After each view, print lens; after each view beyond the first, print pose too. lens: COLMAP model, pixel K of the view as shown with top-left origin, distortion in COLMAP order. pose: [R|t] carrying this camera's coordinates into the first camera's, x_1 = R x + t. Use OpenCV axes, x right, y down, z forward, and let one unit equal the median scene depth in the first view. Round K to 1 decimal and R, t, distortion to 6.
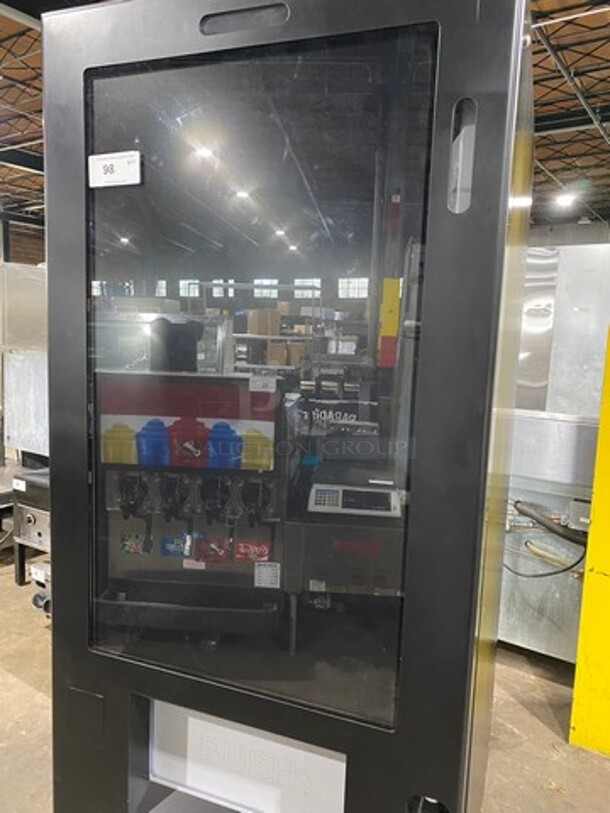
lens RADIAL K [[617.7, 0, 305.0], [0, 617.7, 406.5], [0, 0, 1]] dist [-0.001657, -0.001179]
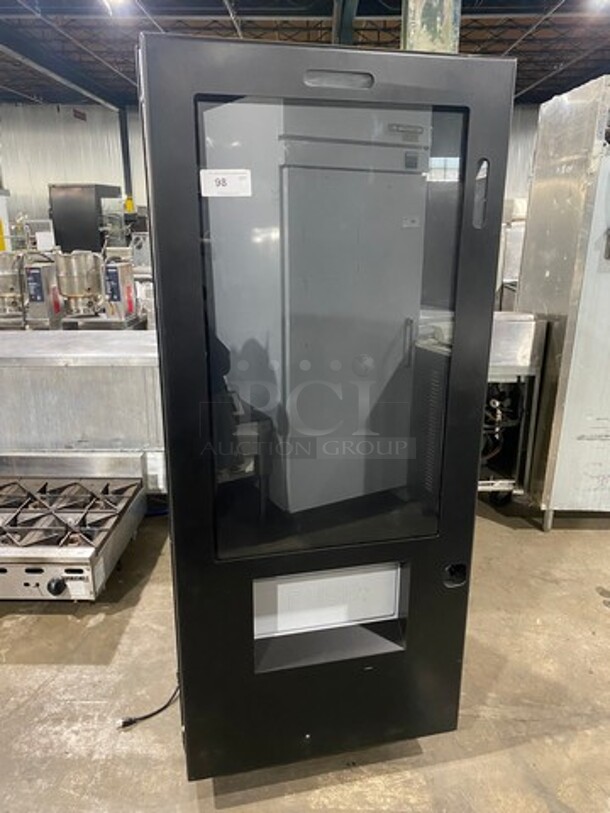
lens RADIAL K [[617.7, 0, 305.0], [0, 617.7, 406.5], [0, 0, 1]] dist [-0.001657, -0.001179]
pose [[0.833422, -0.195199, 0.517016, -0.883938], [0.098577, 0.973049, 0.208469, -0.190152], [-0.543775, -0.122777, 0.830202, -0.150835]]
